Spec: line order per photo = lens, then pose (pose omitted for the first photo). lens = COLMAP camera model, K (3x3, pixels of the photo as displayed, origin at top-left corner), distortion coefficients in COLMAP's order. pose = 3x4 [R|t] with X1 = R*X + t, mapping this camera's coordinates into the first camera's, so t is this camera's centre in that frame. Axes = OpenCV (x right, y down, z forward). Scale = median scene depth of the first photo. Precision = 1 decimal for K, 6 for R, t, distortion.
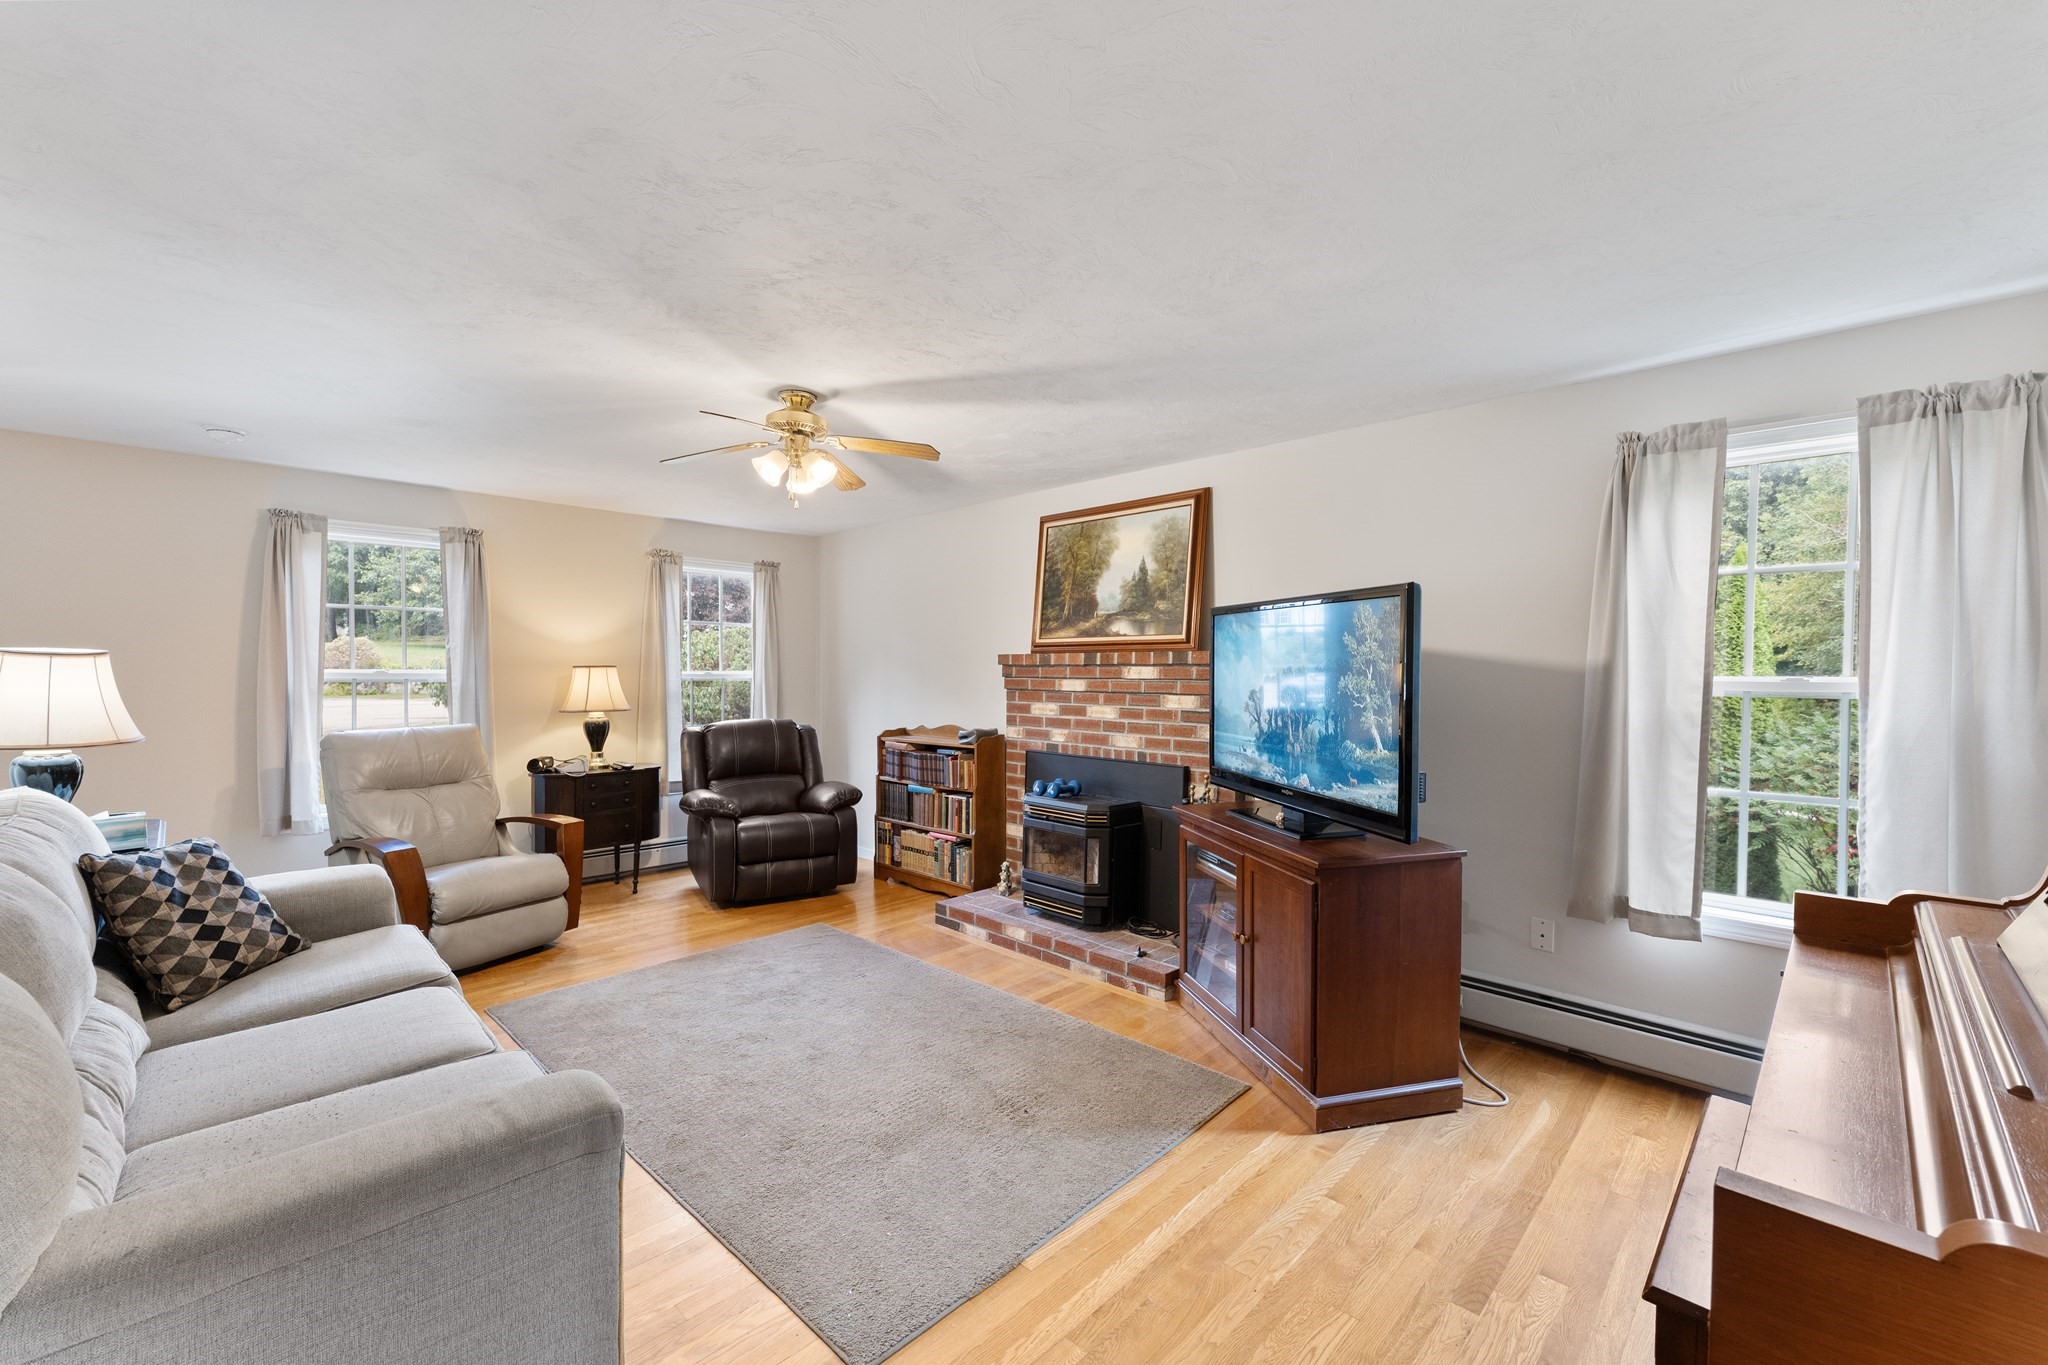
lens RADIAL K [[823.3, 0, 1041.2], [0, 823.3, 690.8], [0, 0, 1]] dist [0.001946, -0.001068]
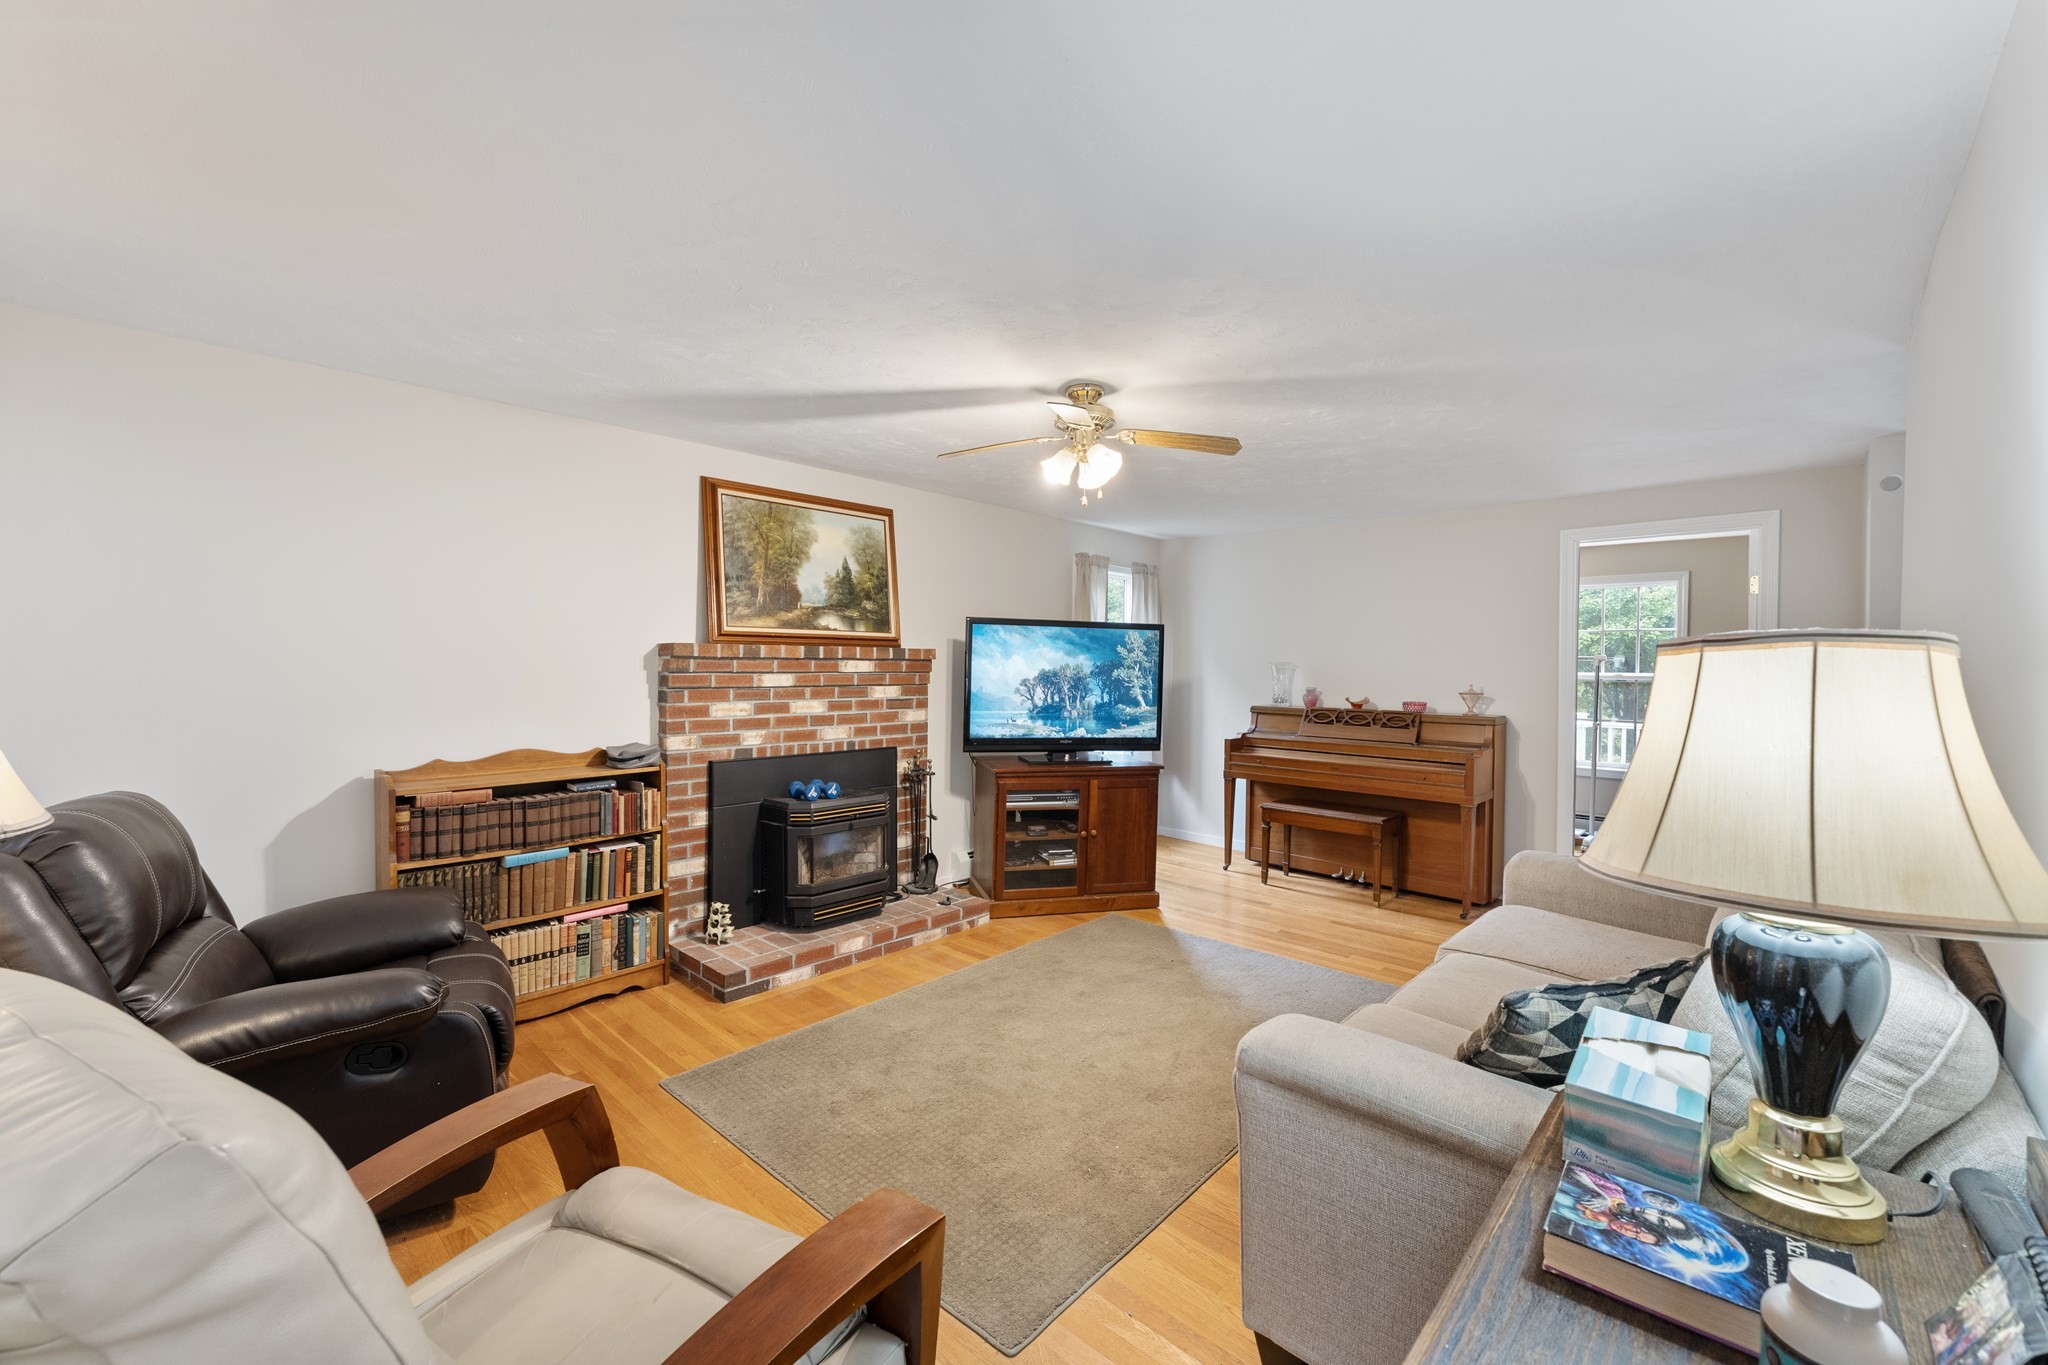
lens RADIAL K [[823.3, 0, 1022.3], [0, 823.3, 667.4], [0, 0, 1]] dist [0.001946, -0.001068]
pose [[-0.005297, -0.012067, 0.999913, -0.925147], [0.013238, 0.999839, 0.012136, -0.029965], [-0.999898, 0.013301, -0.005137, 0.771439]]
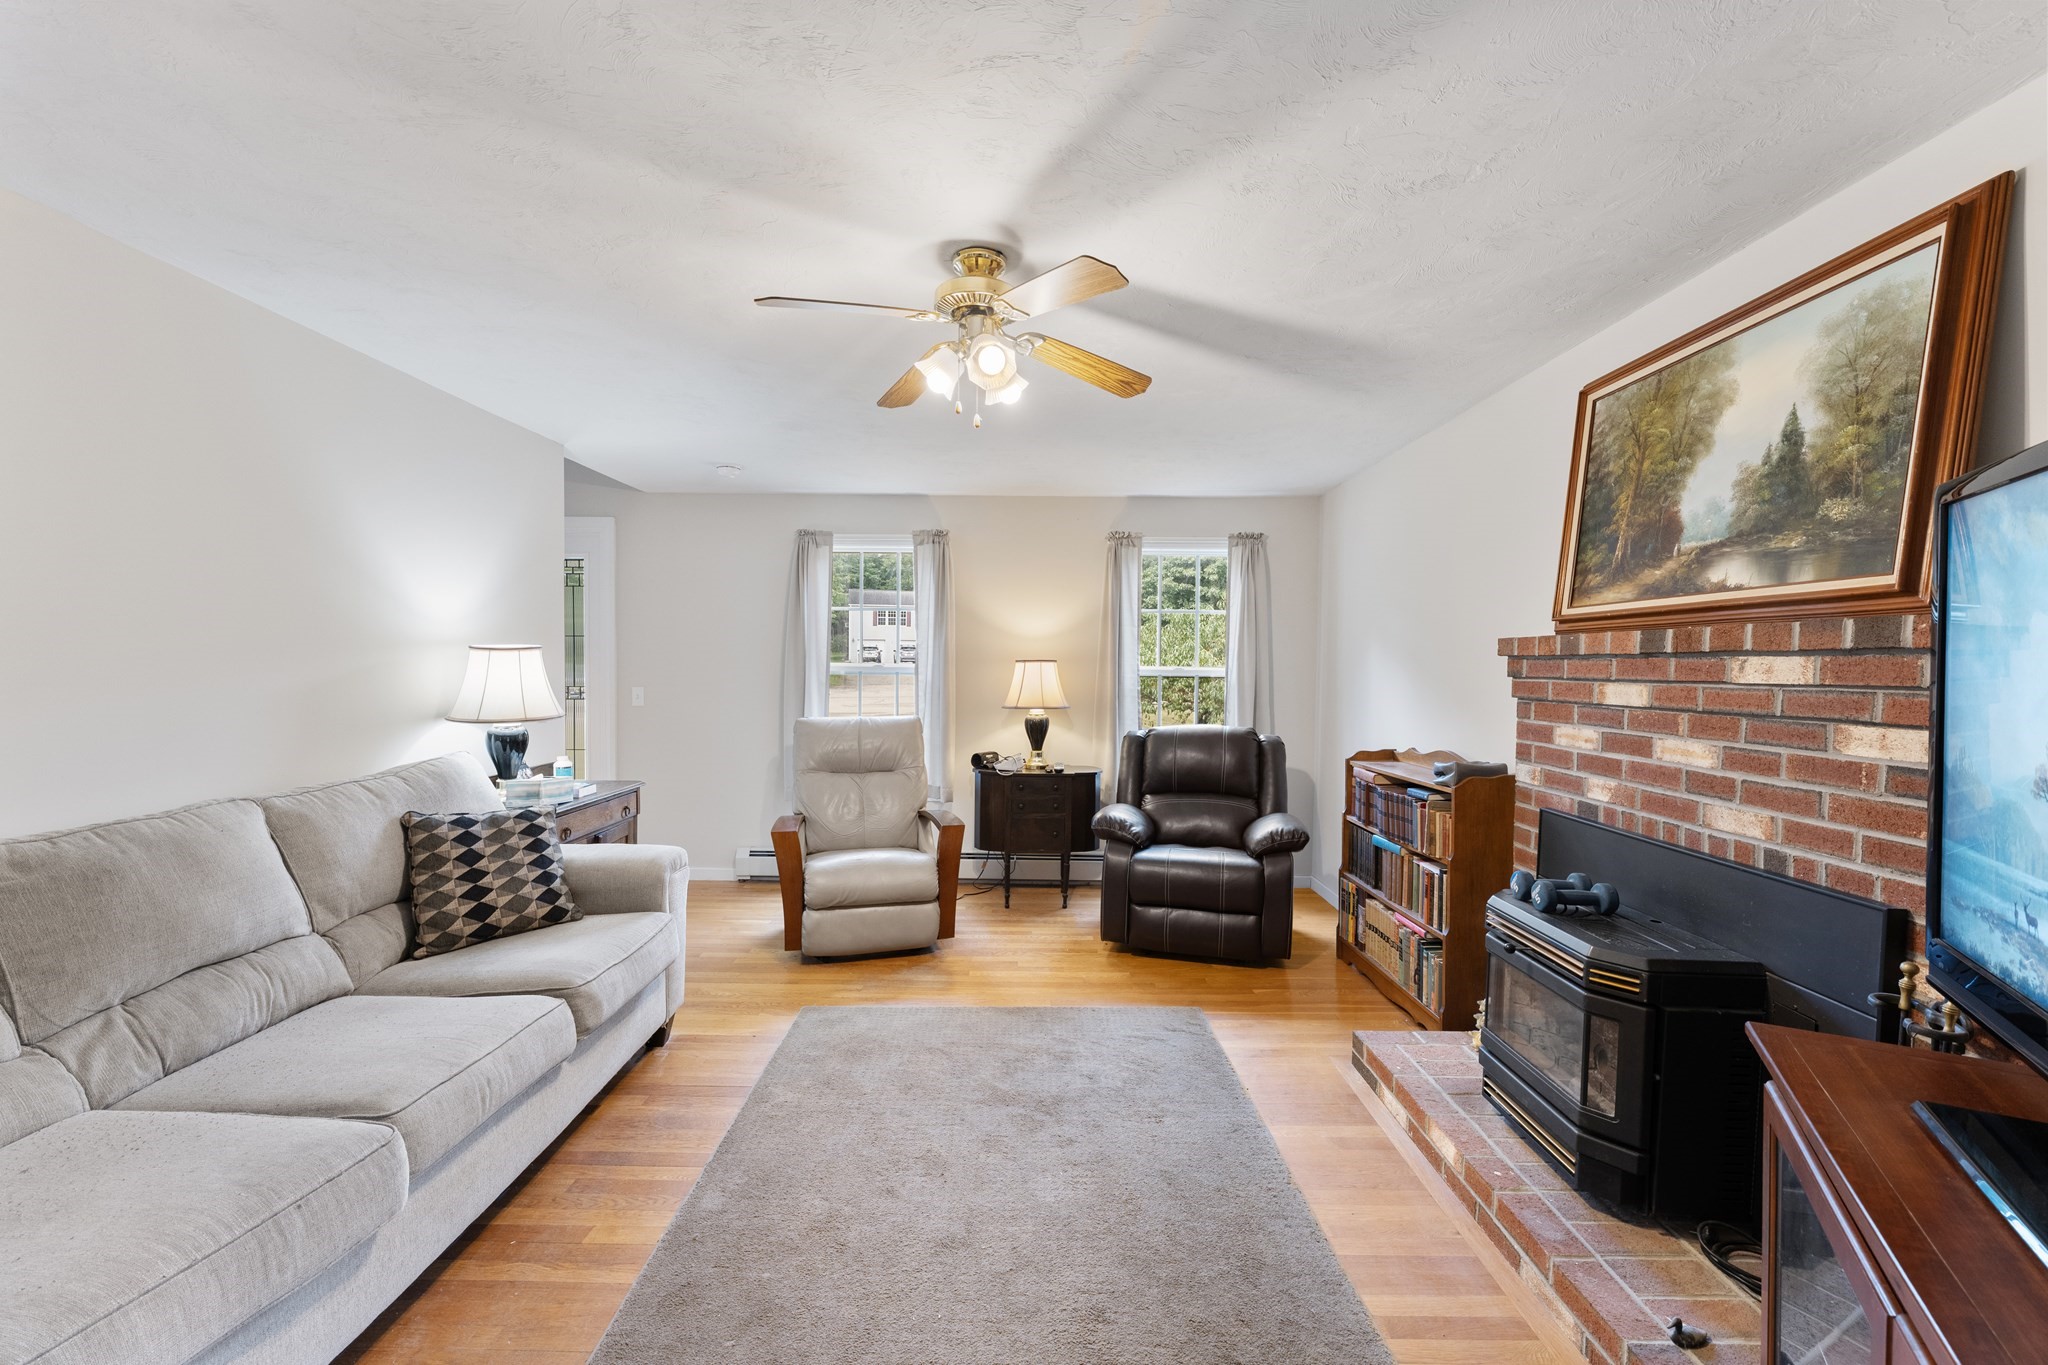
lens RADIAL K [[823.3, 0, 1023.4], [0, 823.3, 684.9], [0, 0, 1]] dist [0.001946, -0.001068]
pose [[0.682454, 0.019256, -0.730675, 0.165578], [-0.022686, 0.999729, 0.005157, -0.007268], [0.730576, 0.013057, 0.682706, 0.398590]]
